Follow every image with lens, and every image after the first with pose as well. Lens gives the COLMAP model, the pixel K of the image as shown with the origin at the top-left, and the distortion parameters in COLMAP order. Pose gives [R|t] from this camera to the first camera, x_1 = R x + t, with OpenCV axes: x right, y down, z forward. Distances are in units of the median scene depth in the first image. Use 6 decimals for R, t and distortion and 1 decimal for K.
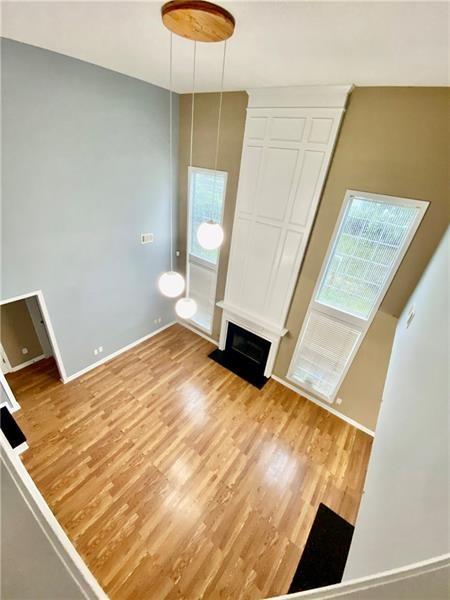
lens RADIAL K [[243.8, 0, 226.0], [0, 243.8, 300.1], [0, 0, 1]] dist [0.018741, -0.020100]
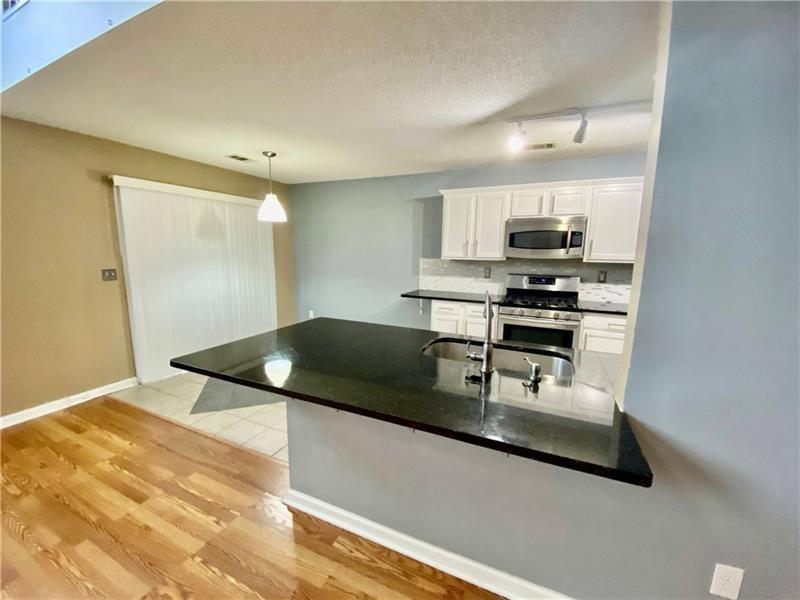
lens RADIAL K [[325.1, 0, 396.5], [0, 325.1, 303.8], [0, 0, 1]] dist [0.018741, -0.020100]
pose [[-0.199157, -0.260938, 0.944589, -0.106031], [0.458333, 0.827173, 0.325138, 0.475615], [-0.866180, 0.497690, -0.045140, 0.415909]]
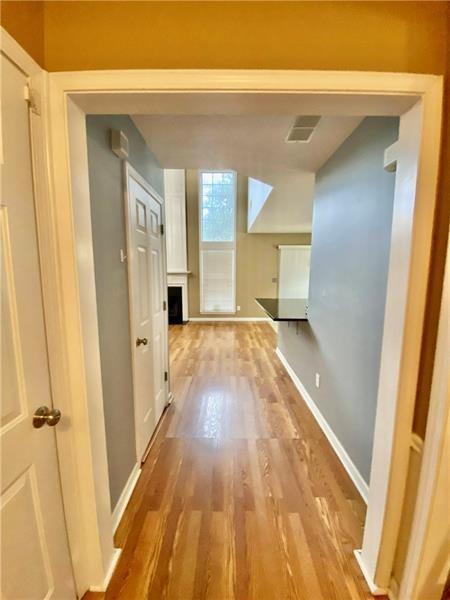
lens RADIAL K [[236.1, 0, 230.4], [0, 236.1, 309.9], [0, 0, 1]] dist [0.001420, 0.000058]
pose [[0.791002, -0.199678, 0.578311, -0.409159], [0.370886, 0.908255, -0.193690, 0.720292], [-0.486578, 0.367697, 0.792490, -0.076563]]
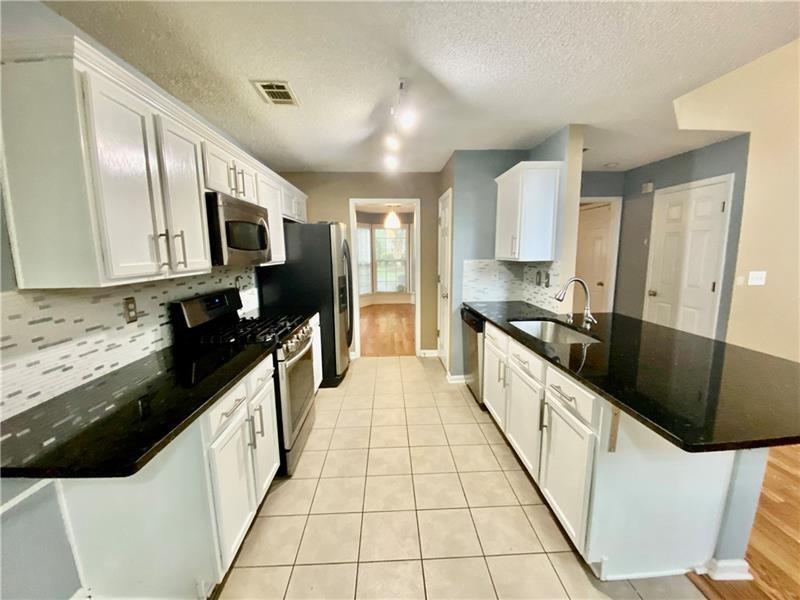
lens RADIAL K [[325.1, 0, 400.7], [0, 325.1, 298.6], [0, 0, 1]] dist [0.018741, -0.020100]
pose [[-0.772978, -0.004532, -0.634417, 0.709919], [-0.375452, 0.809339, 0.451671, 0.518851], [0.511411, 0.587324, -0.627303, 0.497655]]
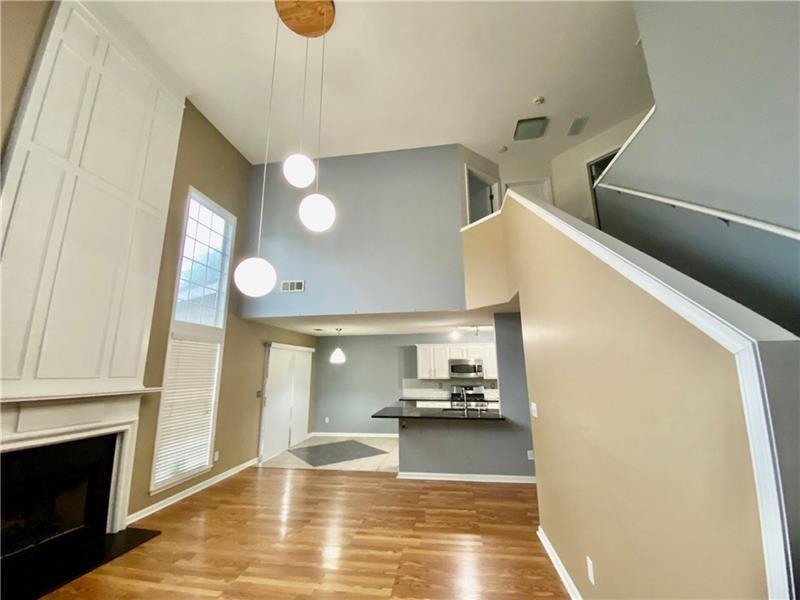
lens RADIAL K [[325.1, 0, 400.9], [0, 325.1, 298.7], [0, 0, 1]] dist [0.018741, -0.020100]
pose [[-0.467792, 0.086784, 0.879567, -0.749639], [0.404841, 0.905671, 0.125953, 0.090885], [-0.785668, 0.415004, -0.458799, 0.880666]]
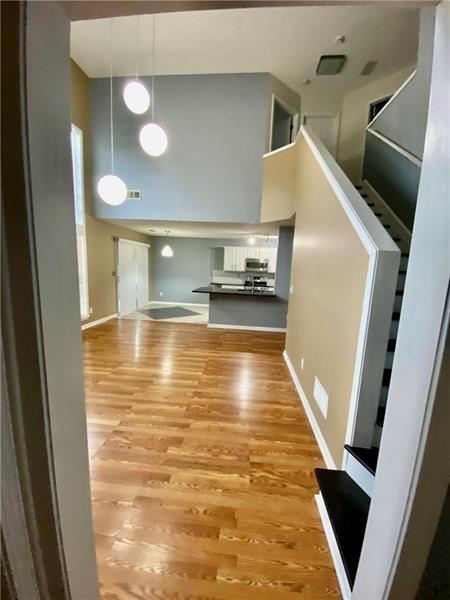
lens RADIAL K [[243.8, 0, 226.4], [0, 243.8, 300.1], [0, 0, 1]] dist [0.018741, -0.020100]
pose [[-0.512033, -0.244527, 0.823425, -0.846749], [0.341875, 0.821410, 0.456517, 0.070813], [-0.788000, 0.515260, -0.336991, 0.926451]]
